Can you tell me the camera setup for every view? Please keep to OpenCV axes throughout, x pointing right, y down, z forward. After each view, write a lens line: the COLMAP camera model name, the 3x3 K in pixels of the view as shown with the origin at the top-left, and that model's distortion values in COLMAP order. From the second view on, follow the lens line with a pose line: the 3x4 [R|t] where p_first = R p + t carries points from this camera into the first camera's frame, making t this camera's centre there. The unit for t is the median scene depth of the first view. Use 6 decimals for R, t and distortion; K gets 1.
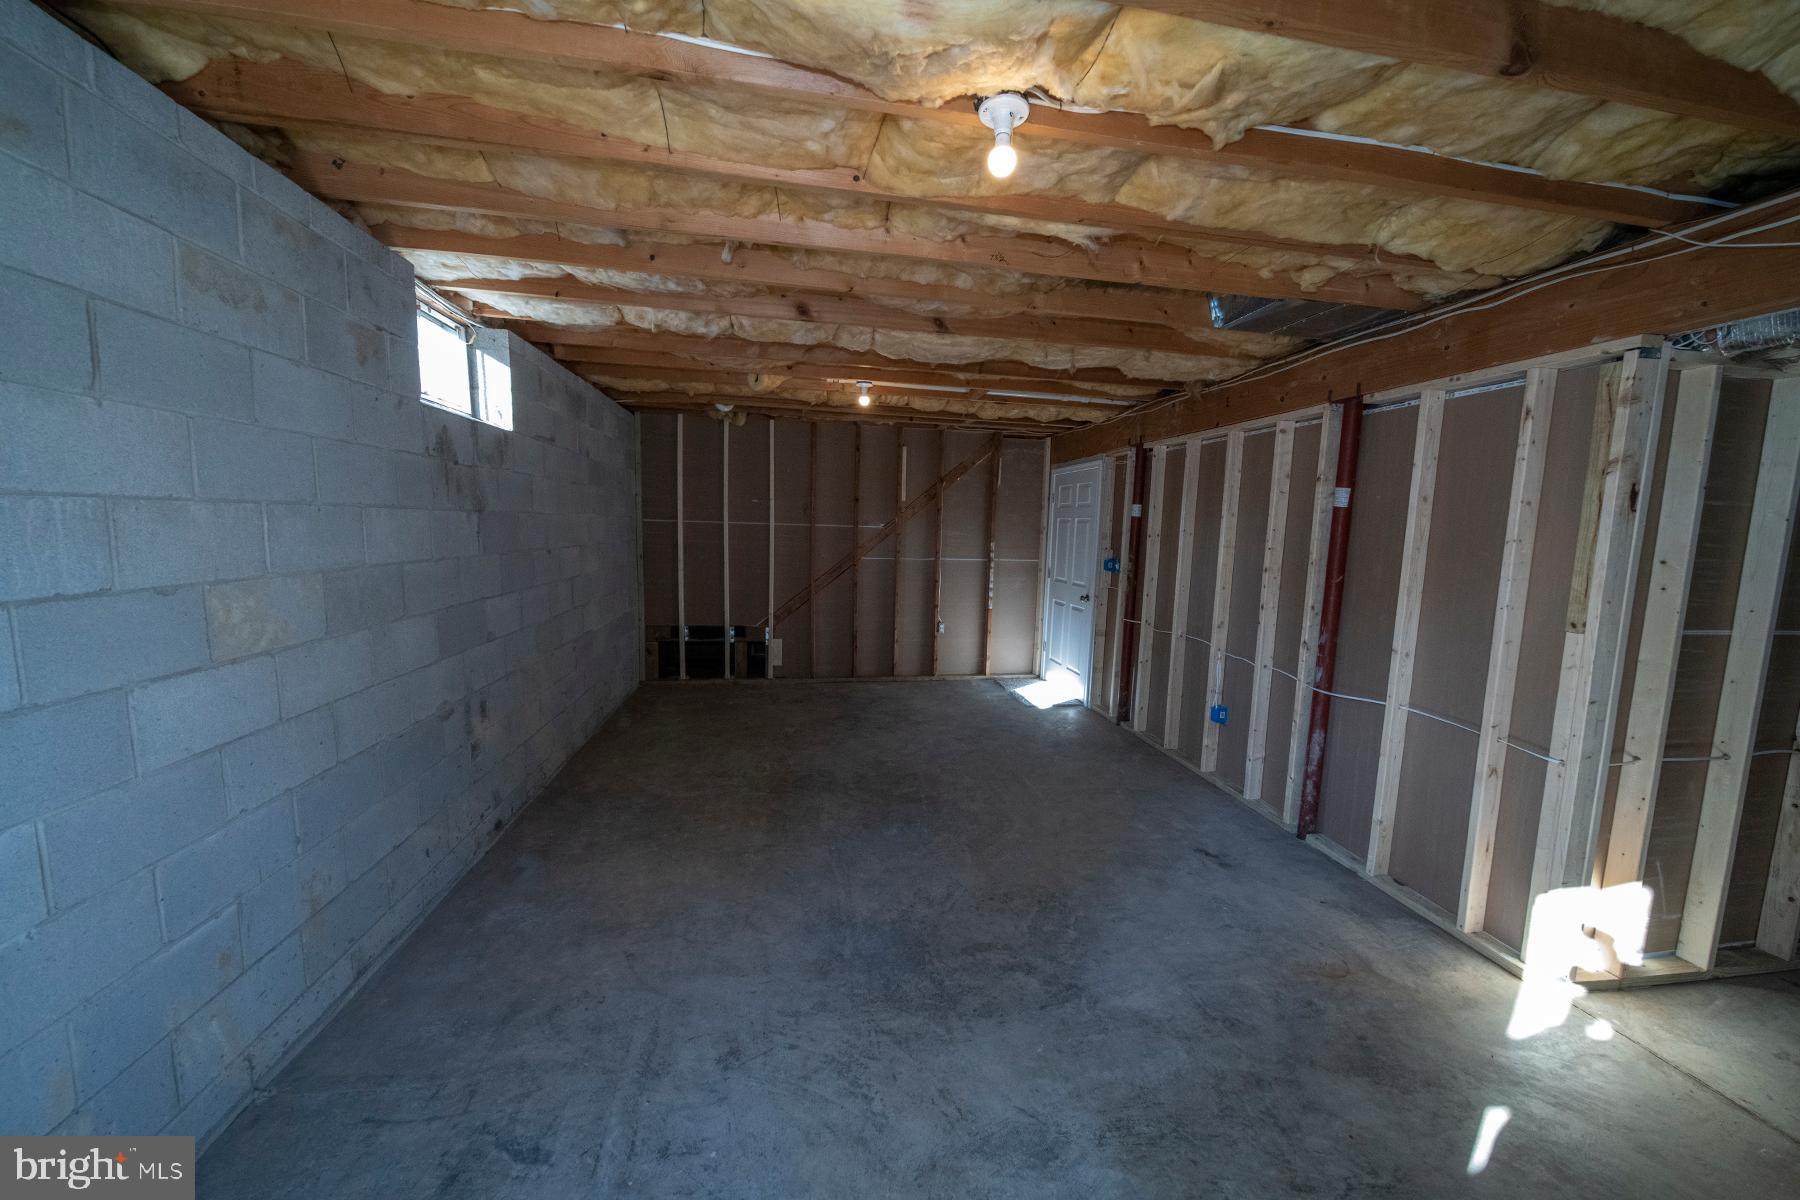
lens RADIAL K [[657.6, 0, 909.2], [0, 657.6, 598.7], [0, 0, 1]] dist [-0.000335, -0.002063]
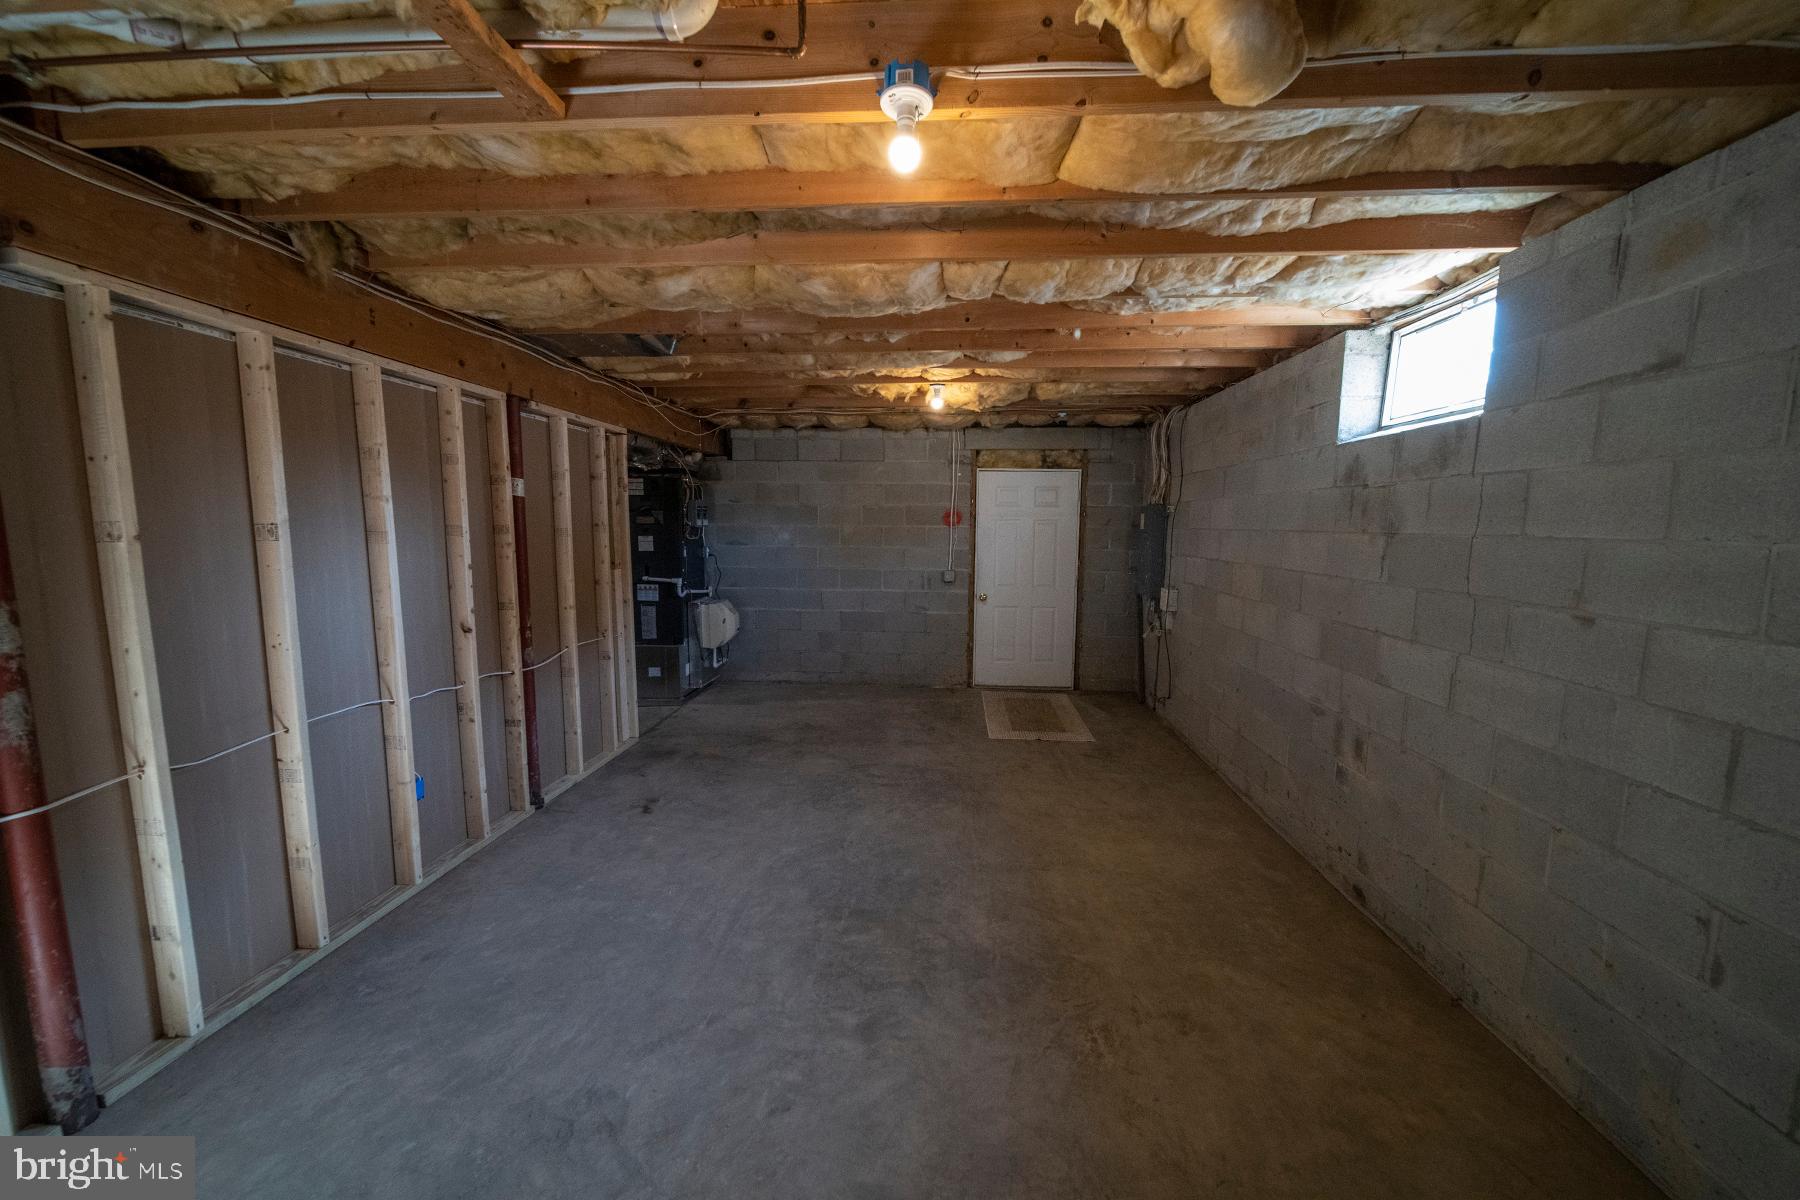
lens RADIAL K [[657.6, 0, 909.2], [0, 657.6, 598.7], [0, 0, 1]] dist [-0.000335, -0.002063]
pose [[-0.970788, -0.066092, 0.230657, -0.226016], [-0.011860, 0.973356, 0.228991, -0.232793], [-0.239646, 0.219566, -0.945706, 1.918784]]
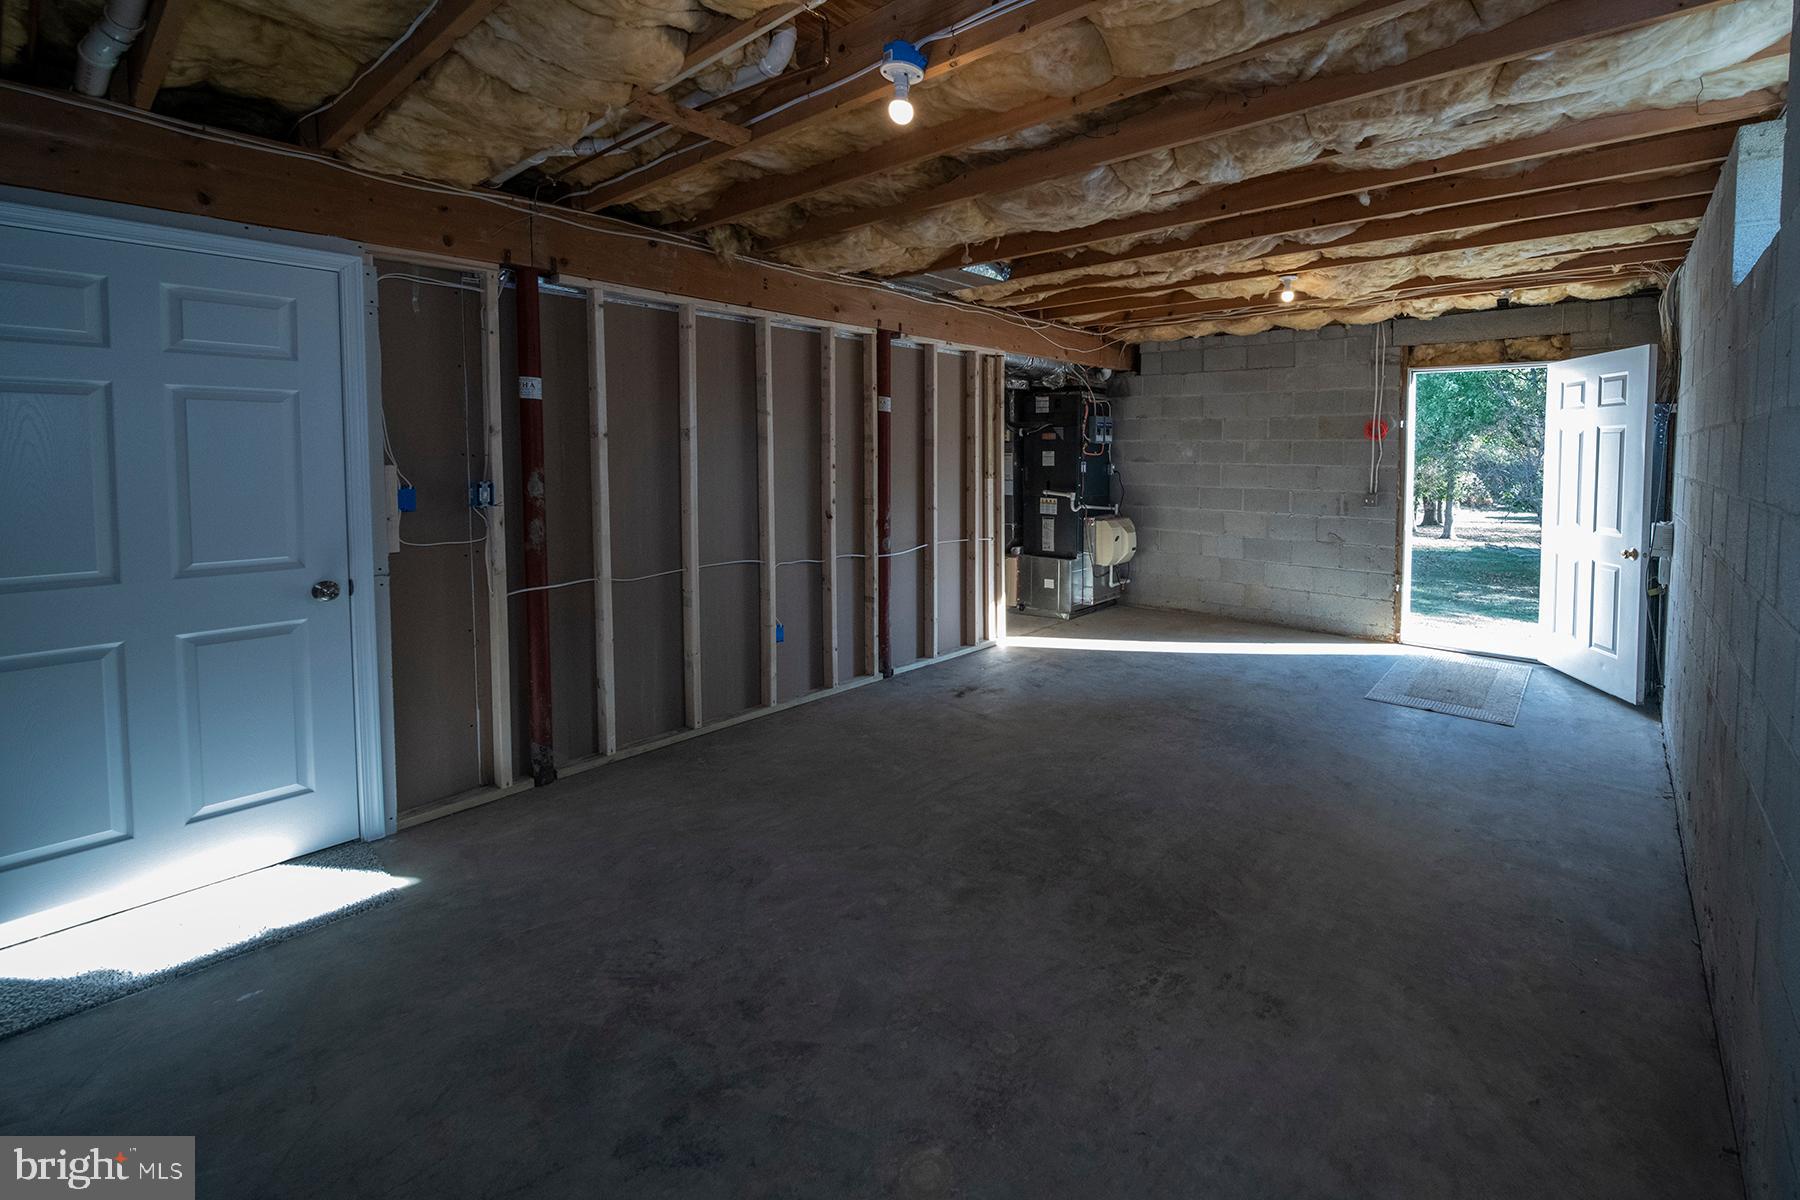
lens RADIAL K [[761.4, 0, 1063.3], [0, 761.4, 486.2], [0, 0, 1]] dist [-0.001590, -0.000221]
pose [[-0.693082, -0.069317, 0.717518, -0.688484], [0.053826, 0.987611, 0.147403, -0.199207], [-0.718846, 0.140783, -0.680765, 1.811464]]
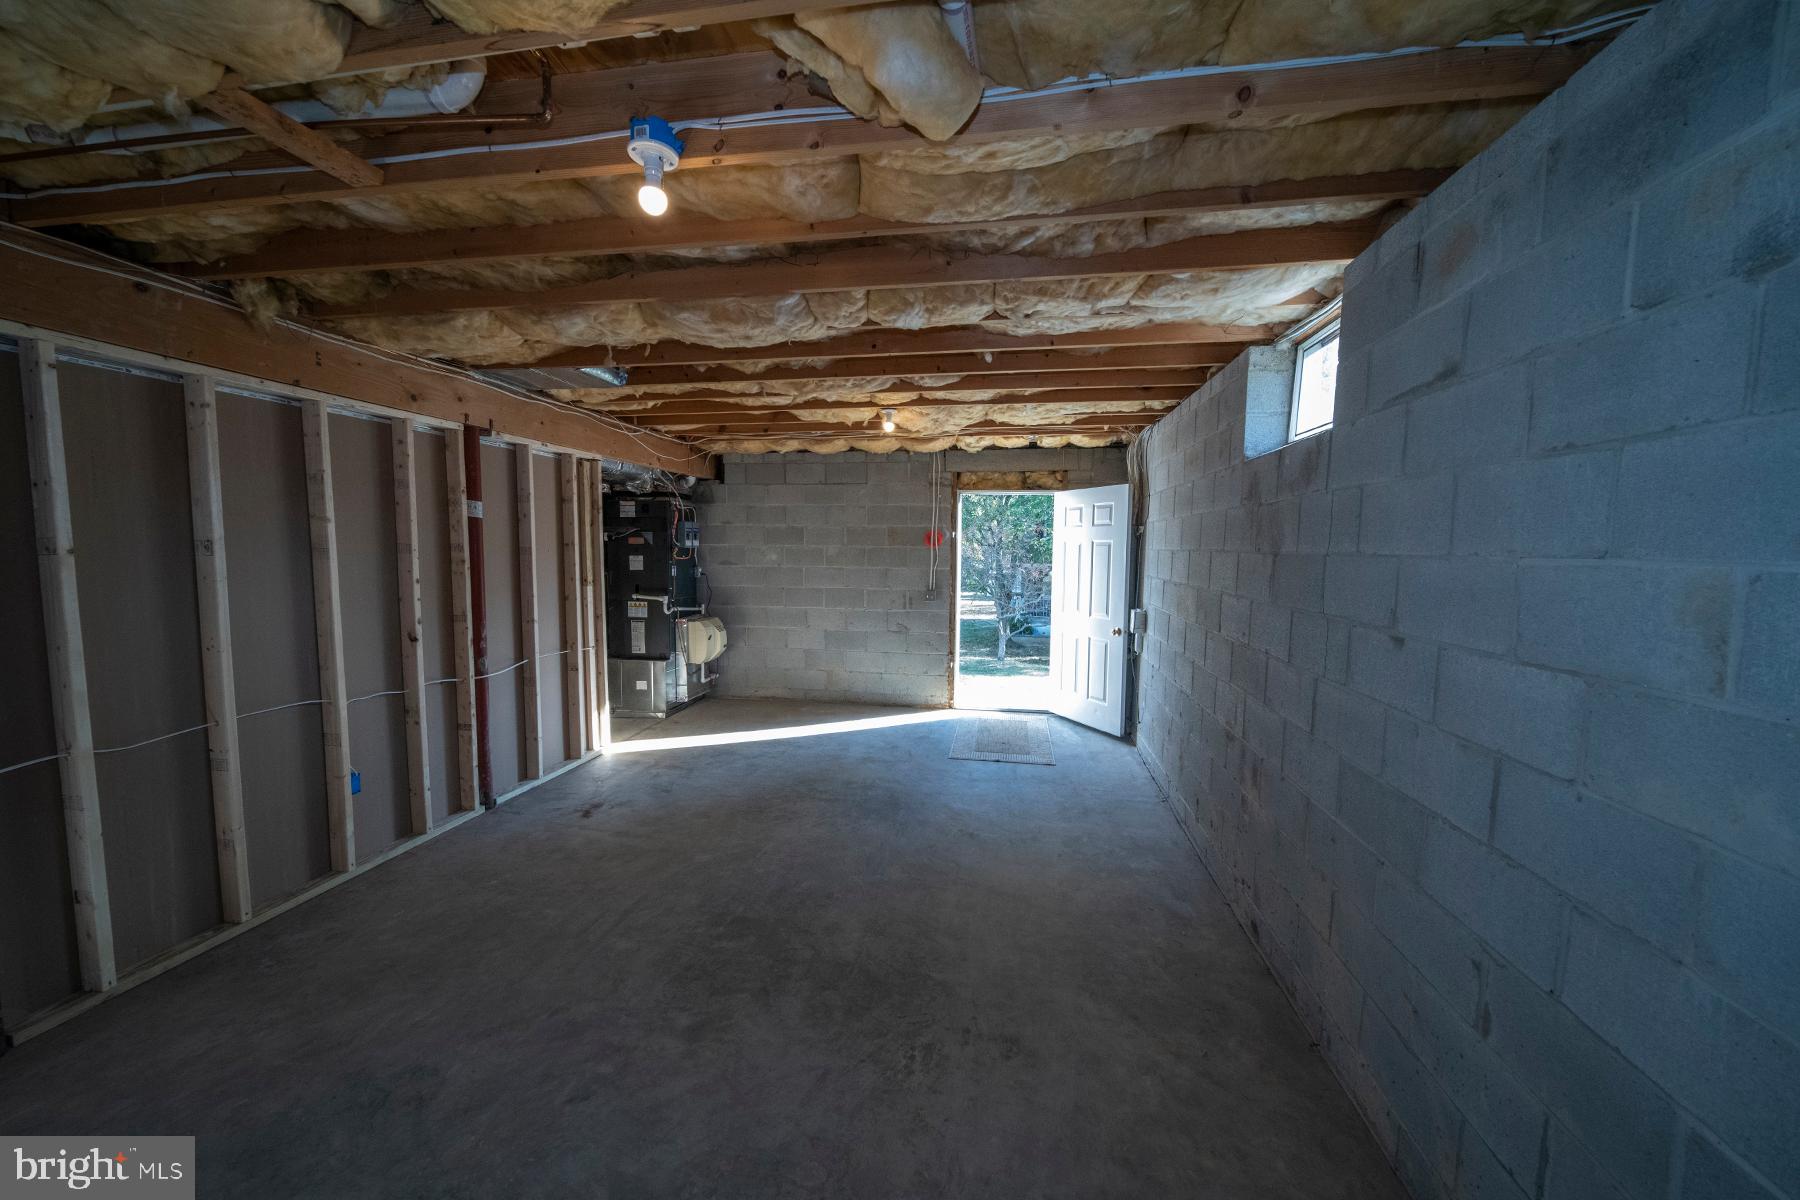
lens RADIAL K [[657.6, 0, 909.2], [0, 657.6, 598.7], [0, 0, 1]] dist [-0.000335, -0.002063]
pose [[-0.944042, -0.066346, 0.323083, -0.463221], [-0.002012, 0.980699, 0.195511, -0.230531], [-0.329818, 0.183921, -0.925955, 1.872414]]
